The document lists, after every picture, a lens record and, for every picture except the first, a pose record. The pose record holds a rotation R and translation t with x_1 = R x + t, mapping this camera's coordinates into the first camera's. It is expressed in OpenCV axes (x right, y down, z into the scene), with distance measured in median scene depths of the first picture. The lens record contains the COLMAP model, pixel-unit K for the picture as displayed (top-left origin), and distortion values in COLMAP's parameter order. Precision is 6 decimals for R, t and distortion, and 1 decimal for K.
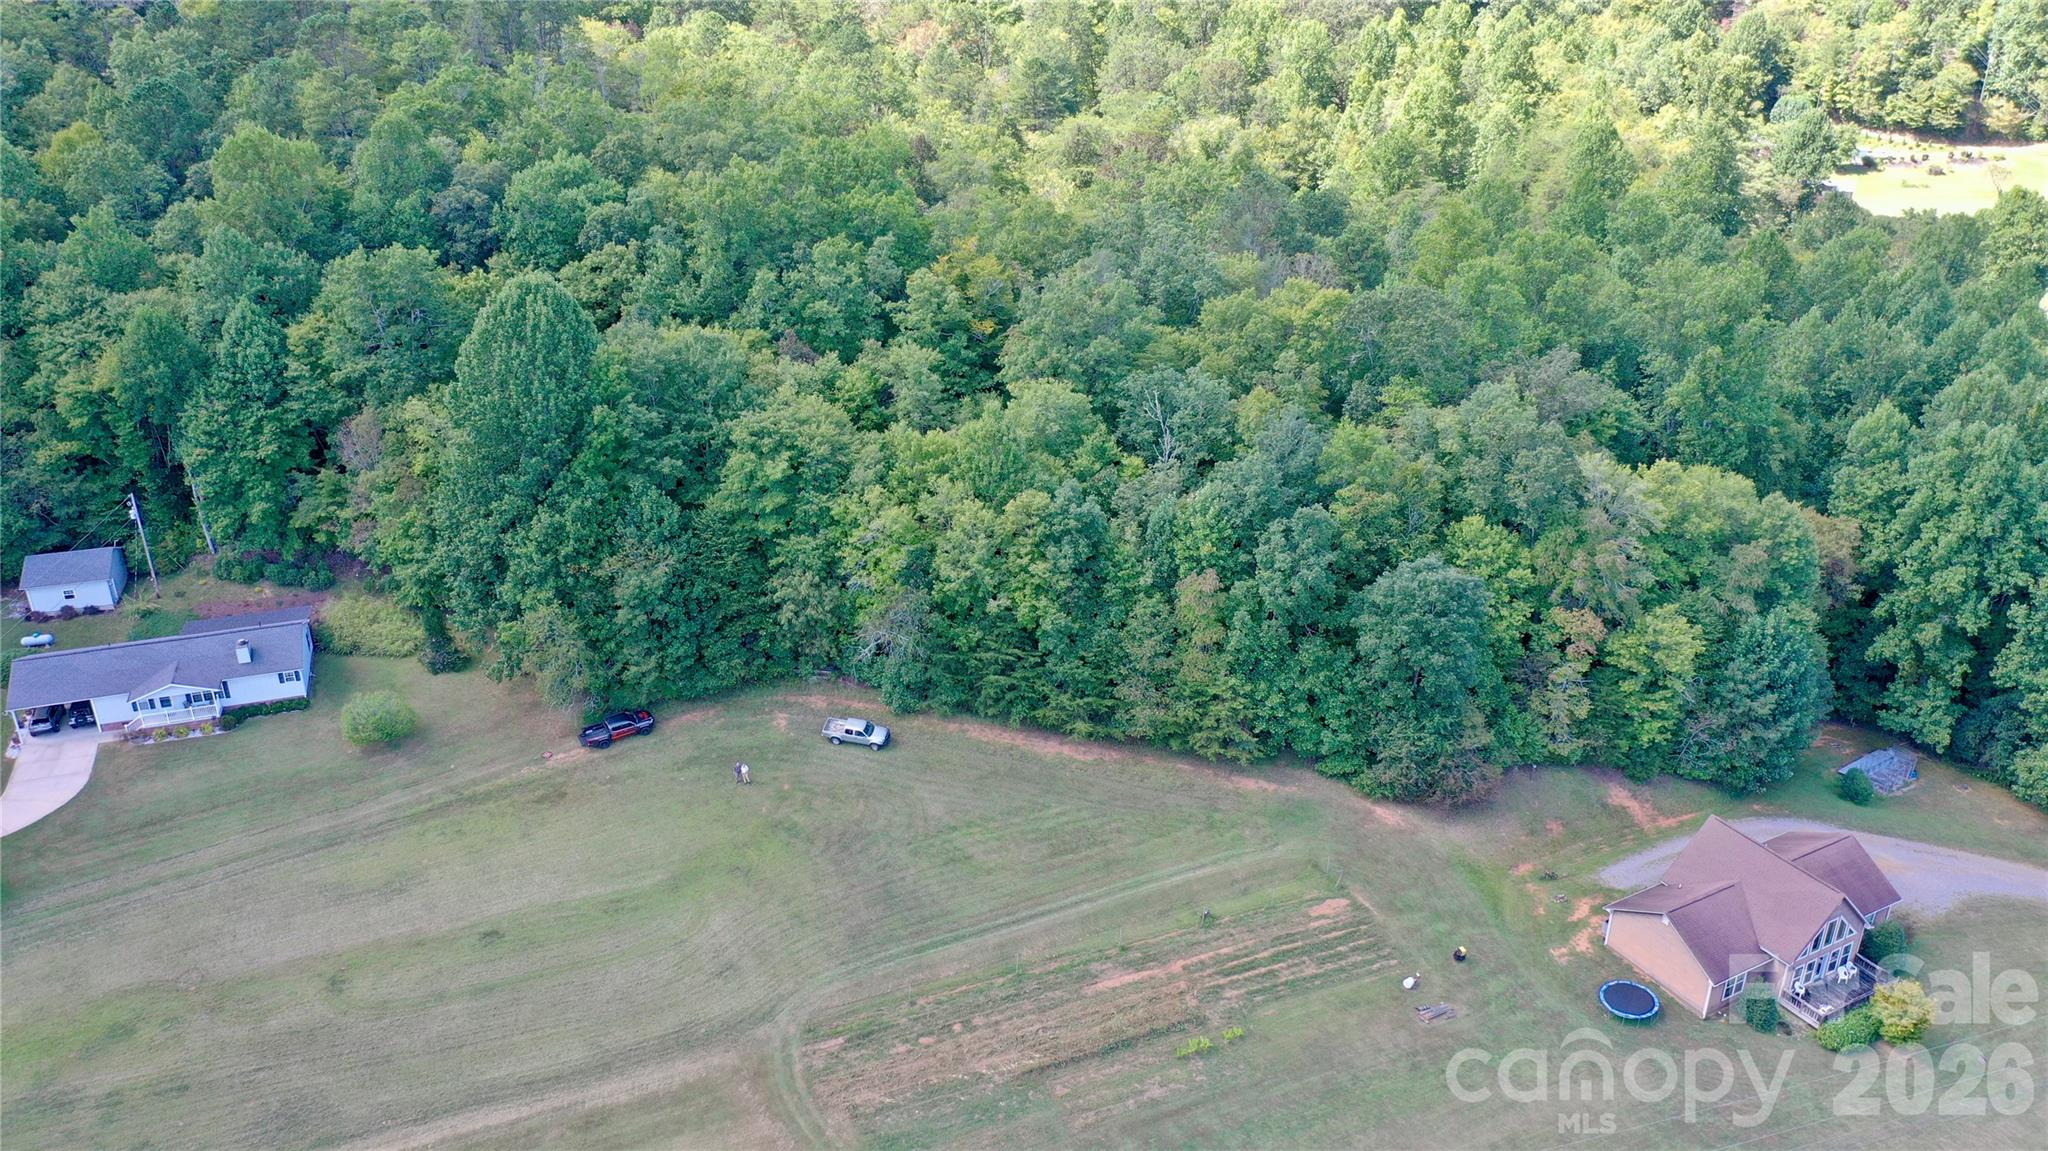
lens RADIAL K [[1606.7, 0, 1016.5], [0, 1606.7, 575.9], [0, 0, 1]] dist [-0.002615, -0.000381]
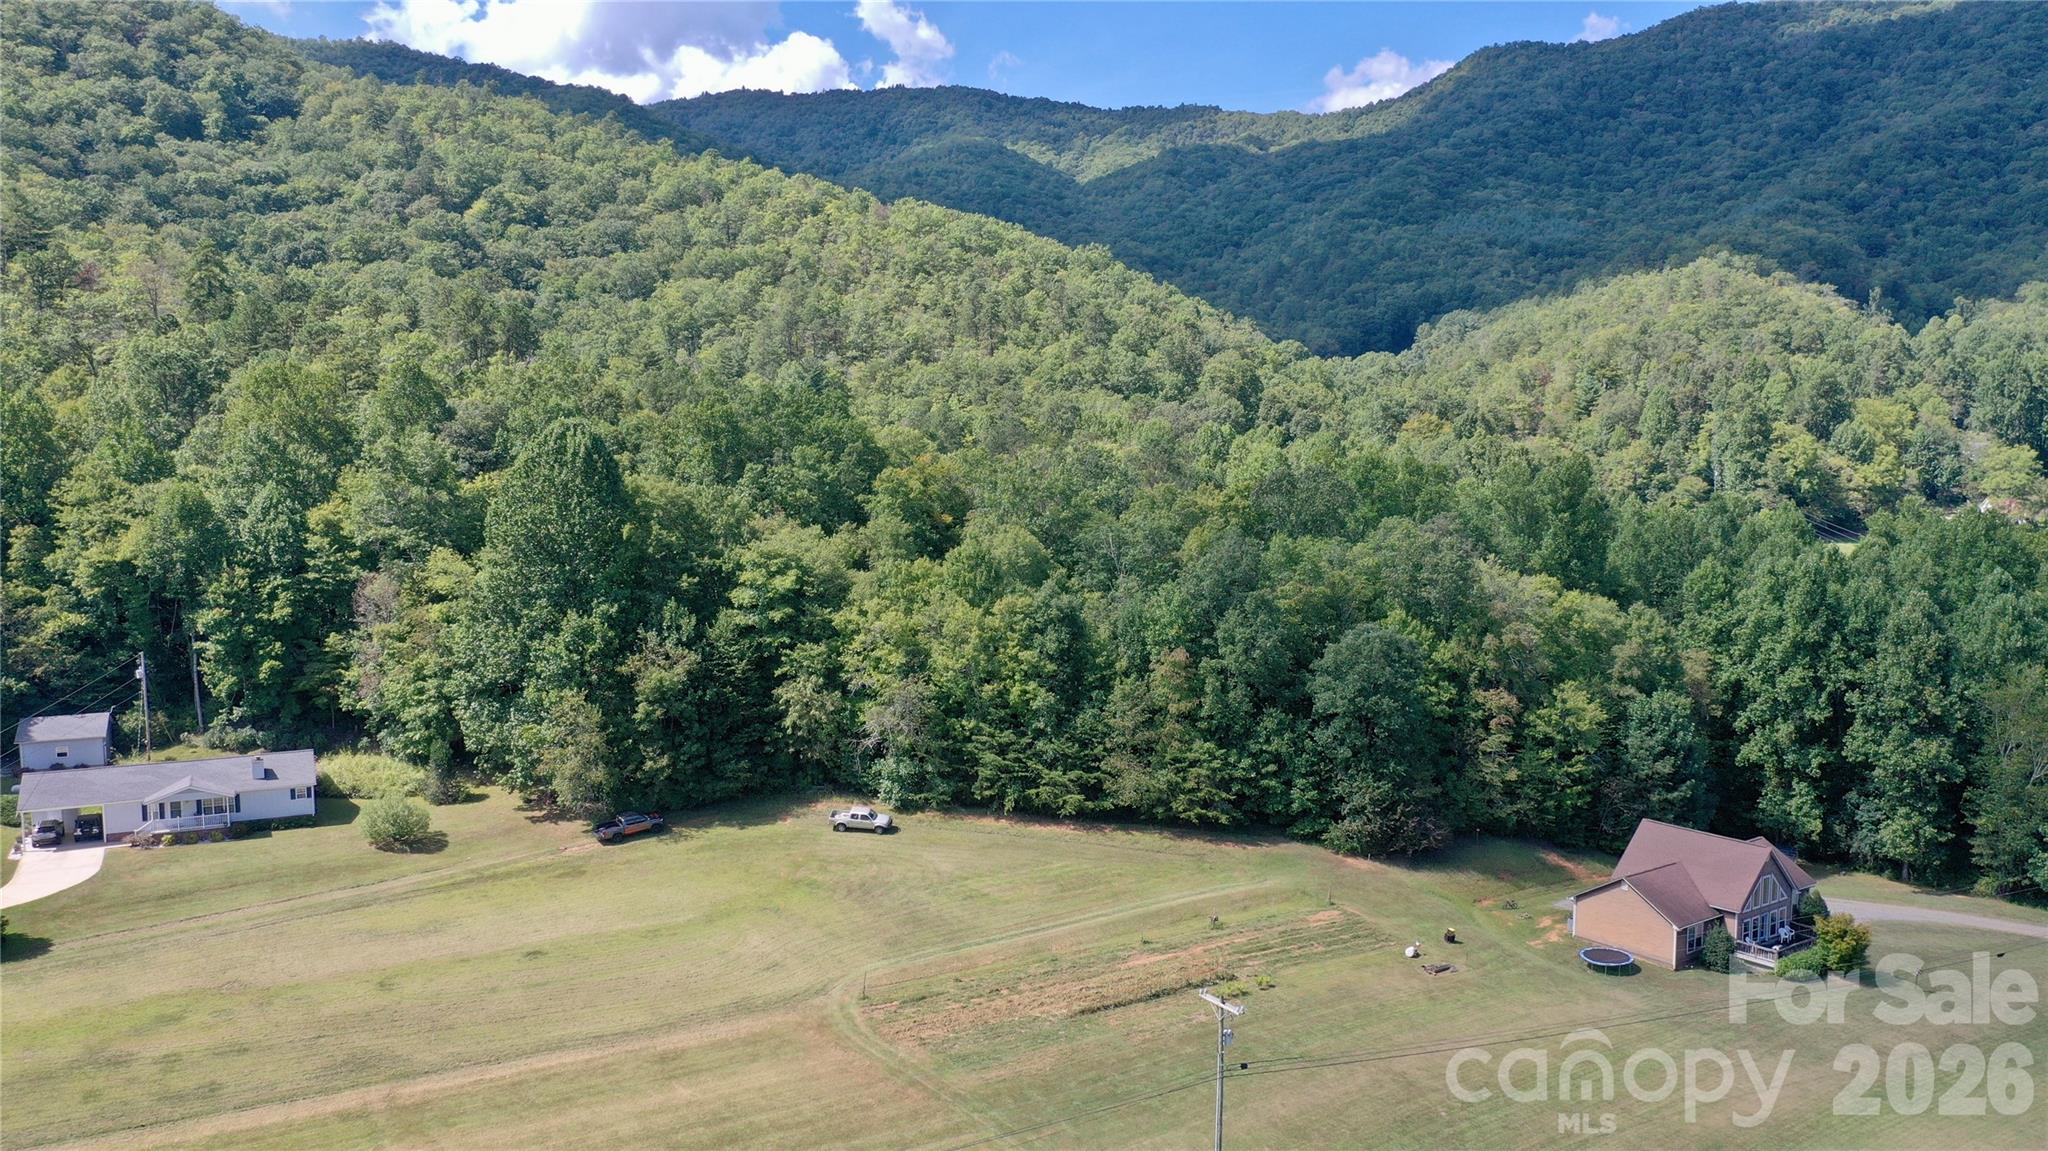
lens RADIAL K [[1604.7, 0, 1018.3], [0, 1604.7, 573.0], [0, 0, 1]] dist [0.000643, 0.000804]
pose [[0.992509, -0.014684, 0.121288, -0.123794], [0.054791, 0.940816, -0.334458, 0.307331], [-0.109198, 0.338598, 0.934573, -0.057962]]
